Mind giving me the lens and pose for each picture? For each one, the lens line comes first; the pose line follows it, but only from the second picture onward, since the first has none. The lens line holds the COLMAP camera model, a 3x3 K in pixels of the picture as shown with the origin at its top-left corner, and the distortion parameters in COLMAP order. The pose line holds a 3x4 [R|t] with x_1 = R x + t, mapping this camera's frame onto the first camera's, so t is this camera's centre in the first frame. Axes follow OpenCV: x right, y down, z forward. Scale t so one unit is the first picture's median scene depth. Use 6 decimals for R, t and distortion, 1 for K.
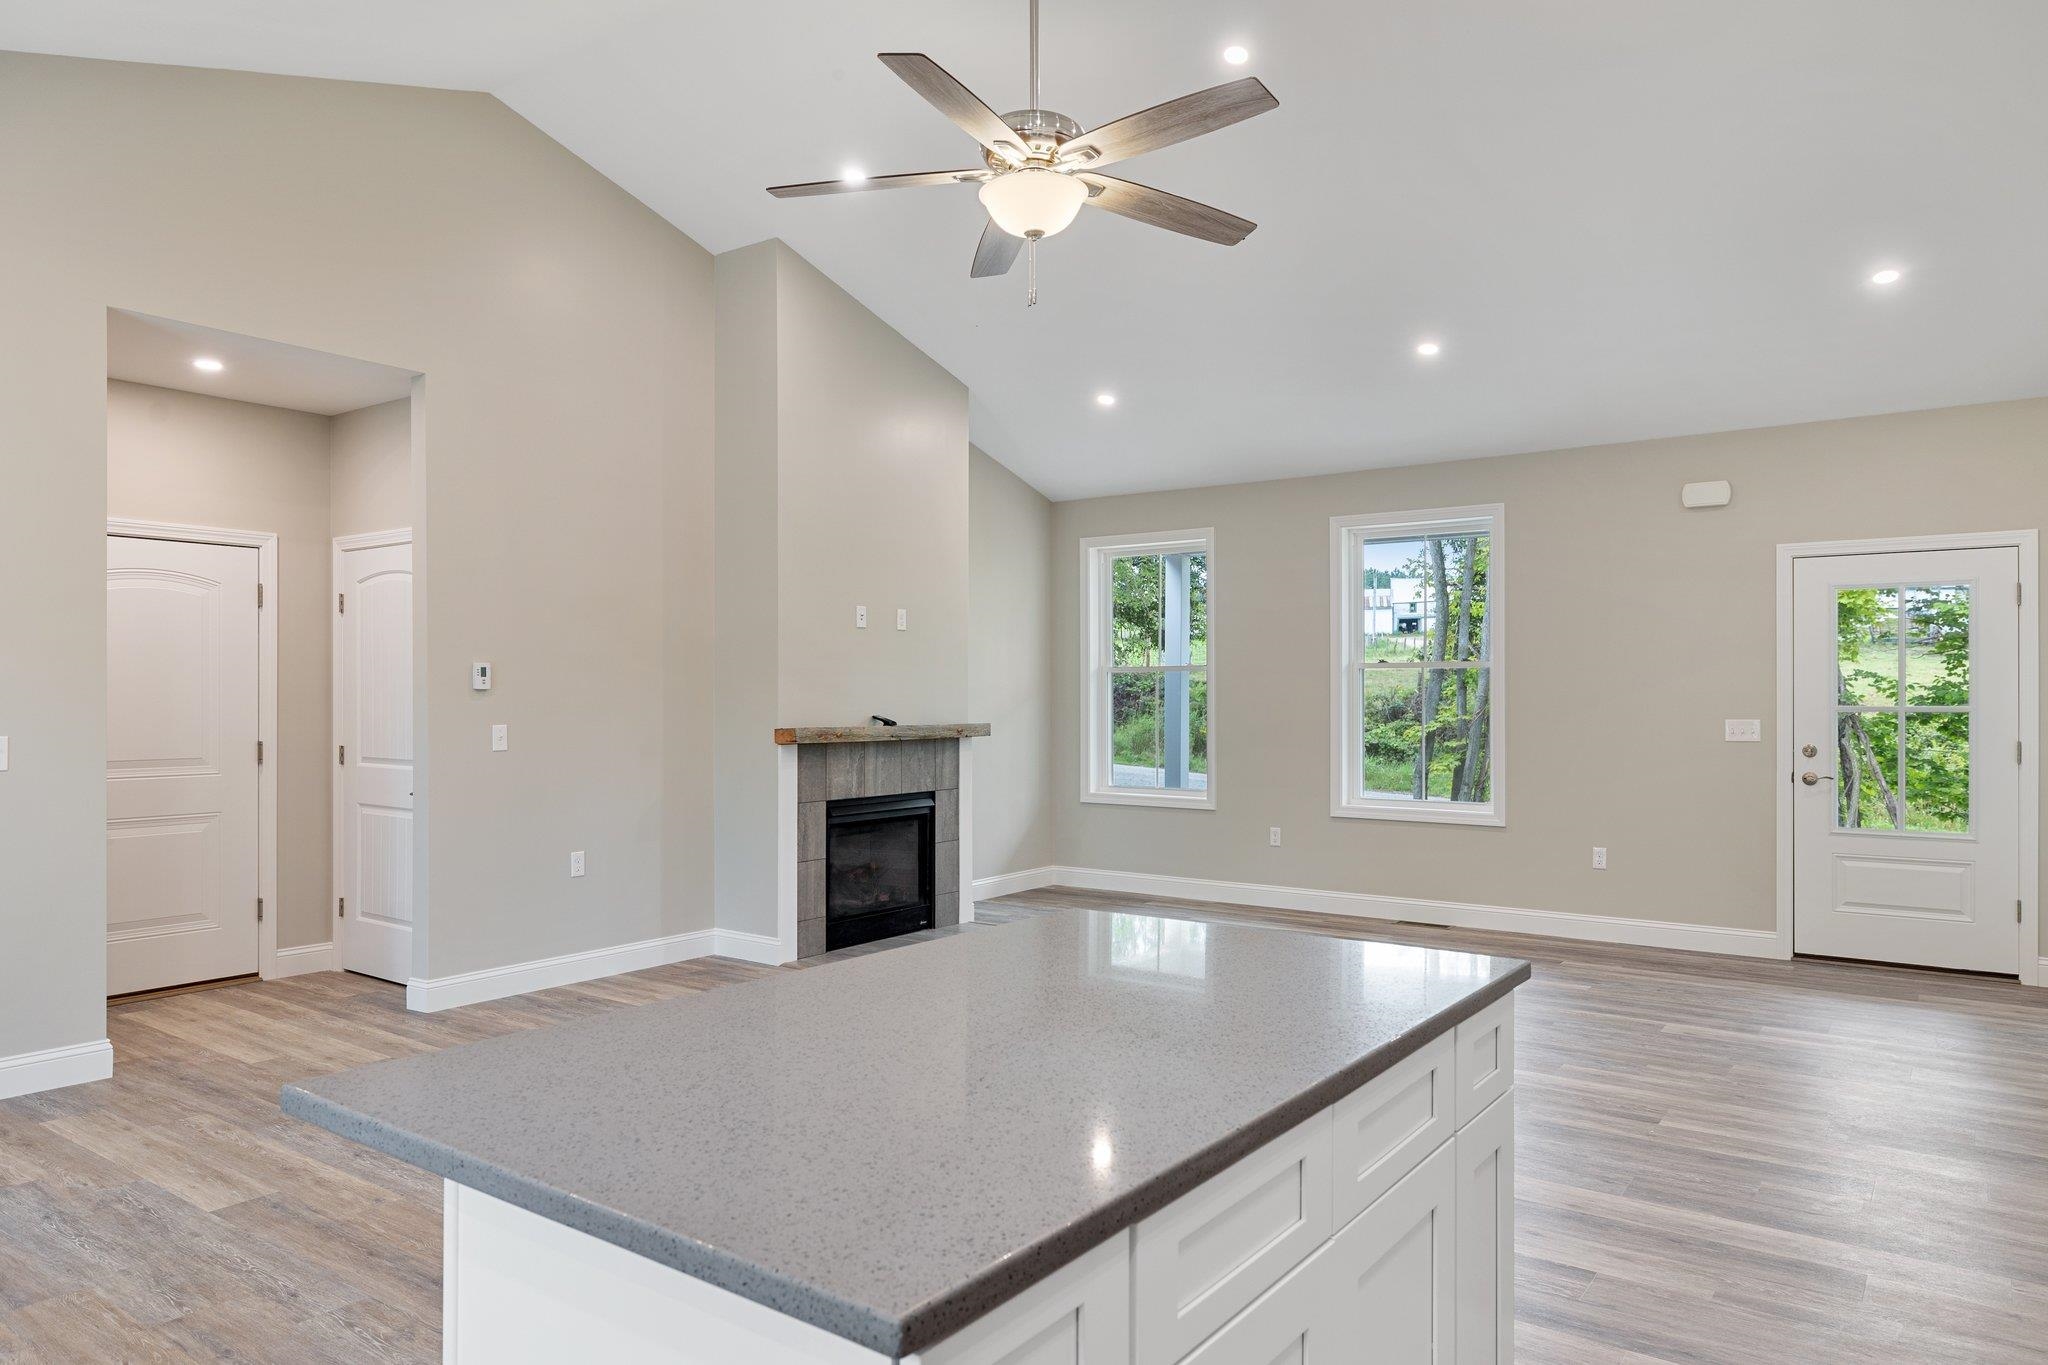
lens RADIAL K [[1312.9, 0, 1007.7], [0, 1312.9, 693.7], [0, 0, 1]] dist [0.001771, -0.003422]
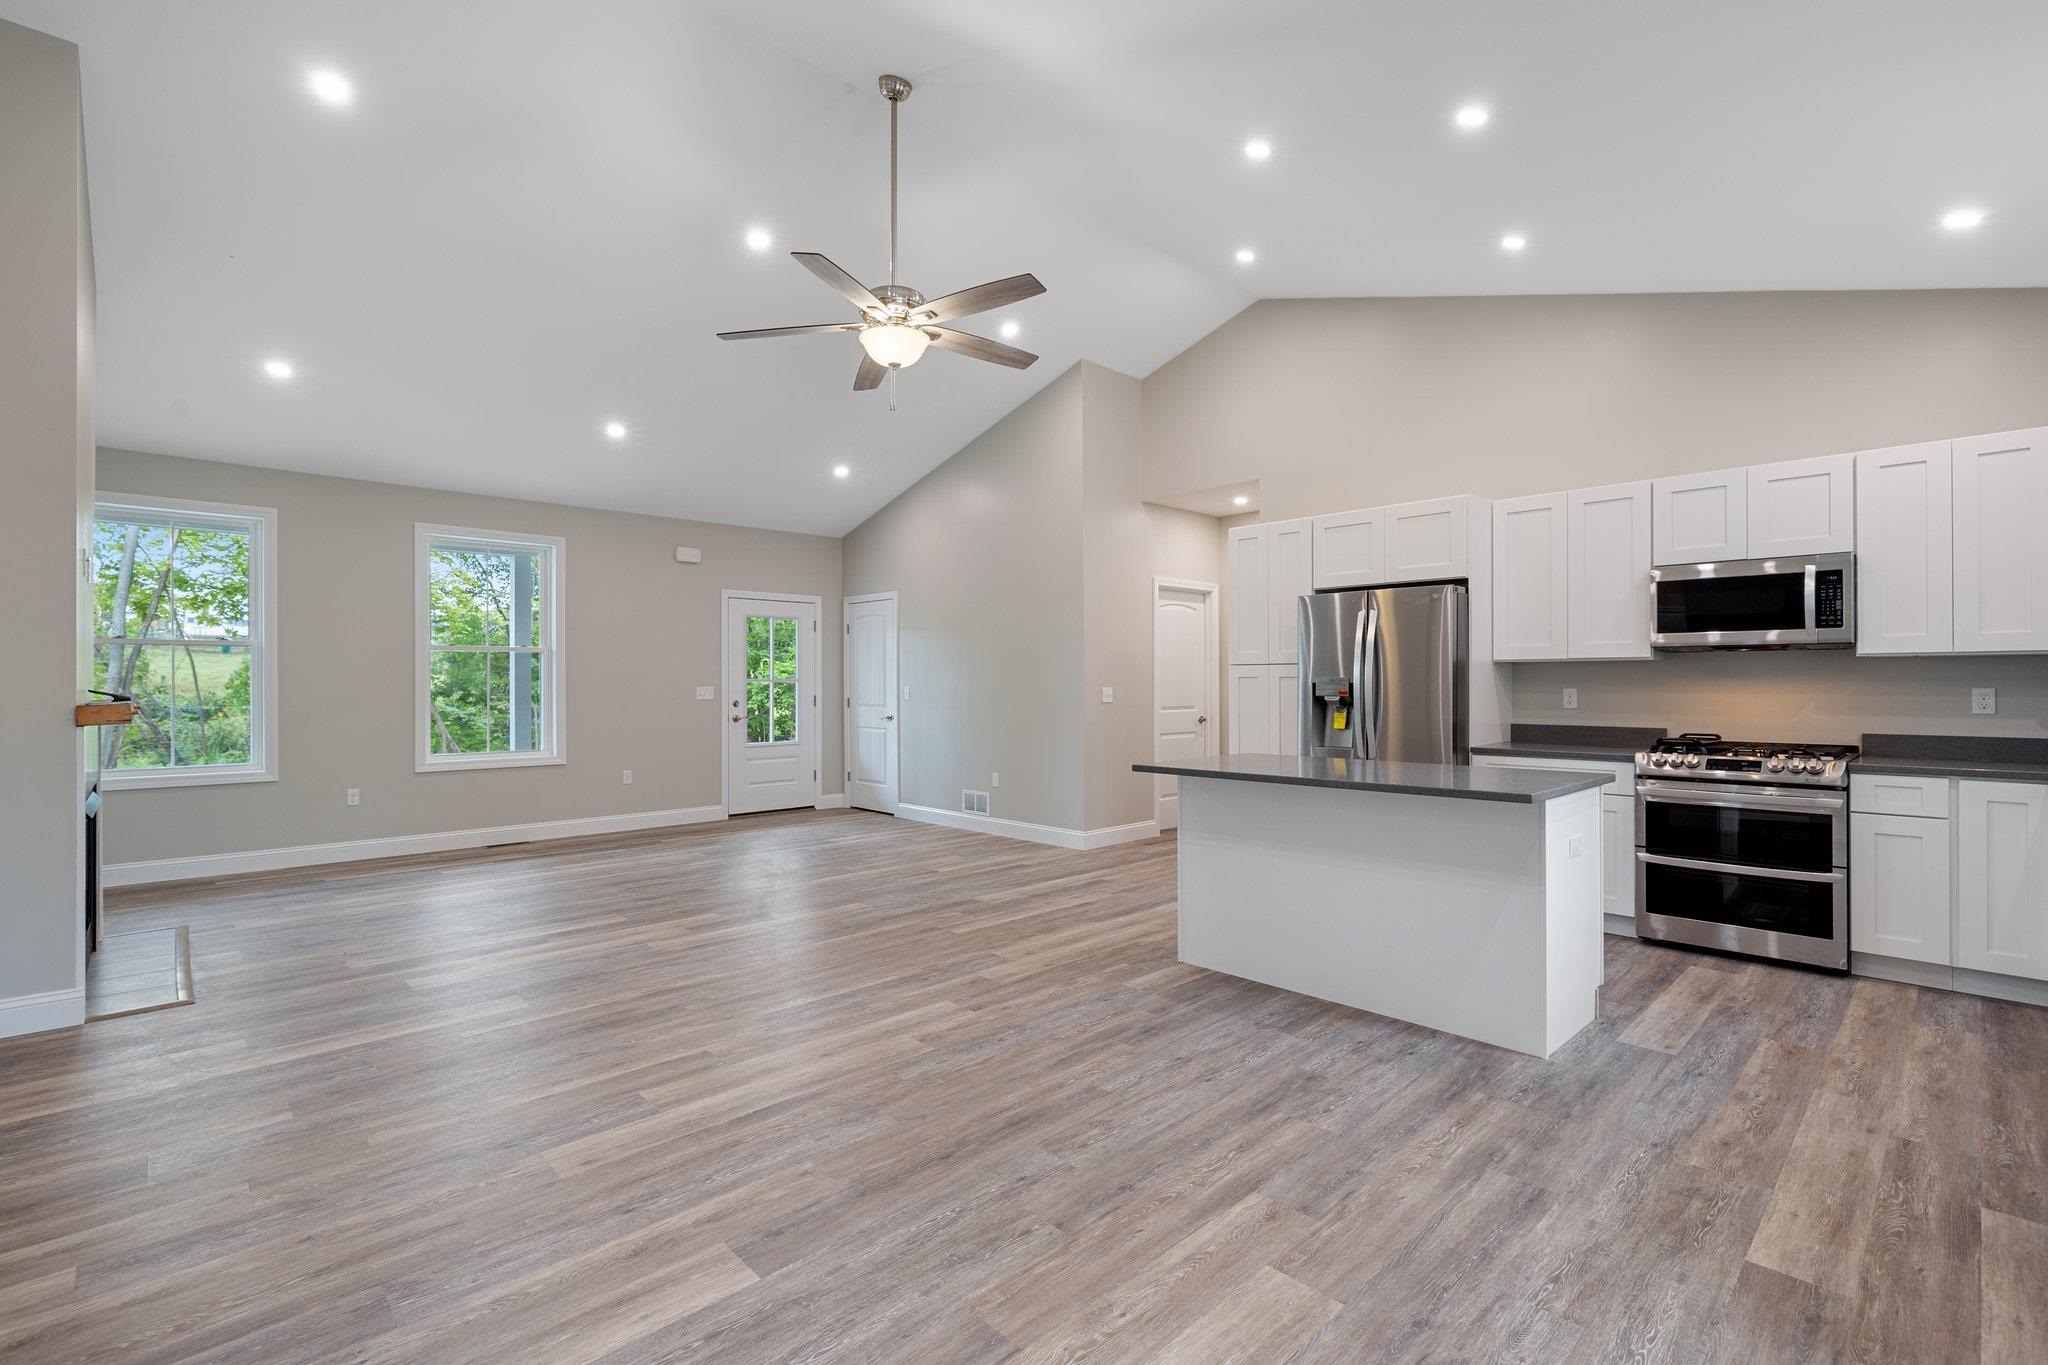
lens RADIAL K [[919.5, 0, 1020.3], [0, 919.5, 679.7], [0, 0, 1]] dist [-0.005570, -0.000026]
pose [[0.173675, 0.002309, 0.984800, -0.627857], [0.000525, 0.999997, -0.002438, 0.014685], [-0.984803, 0.000940, 0.173673, 0.410044]]
